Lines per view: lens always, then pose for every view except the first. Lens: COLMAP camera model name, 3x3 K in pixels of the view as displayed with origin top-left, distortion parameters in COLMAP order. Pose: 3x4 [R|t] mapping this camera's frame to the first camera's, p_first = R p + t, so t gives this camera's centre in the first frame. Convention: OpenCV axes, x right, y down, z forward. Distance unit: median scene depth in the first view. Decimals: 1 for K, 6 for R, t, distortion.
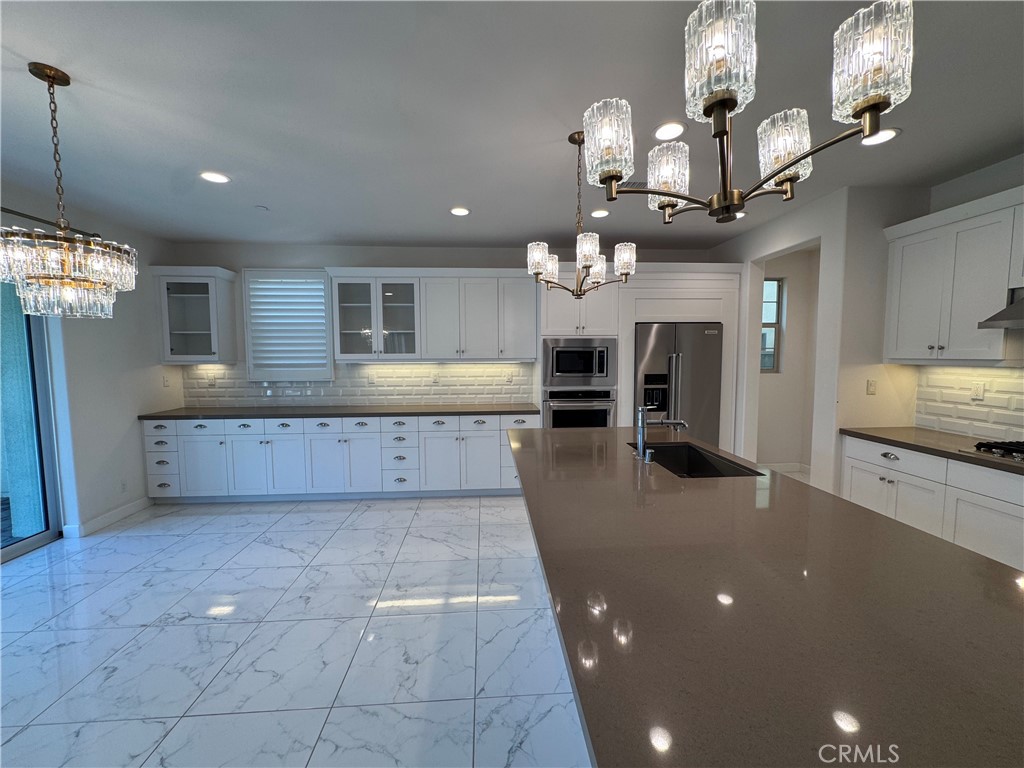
lens RADIAL K [[421.3, 0, 512.0], [0, 421.3, 384.0], [0, 0, 1]] dist [-0.013222, 0.000348]
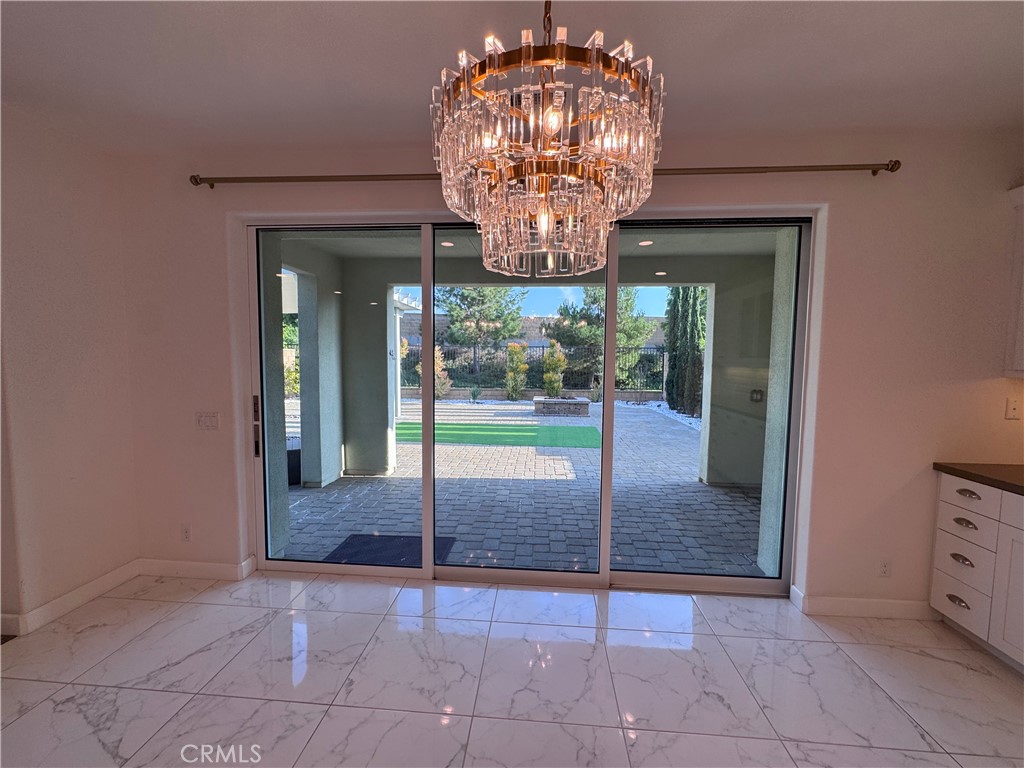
lens RADIAL K [[421.3, 0, 512.0], [0, 421.3, 384.0], [0, 0, 1]] dist [-0.013222, 0.000348]
pose [[-0.137301, 0.064563, -0.988423, -0.255229], [-0.089988, 0.992934, 0.077358, -0.023184], [0.986433, 0.099568, -0.130520, 0.485765]]
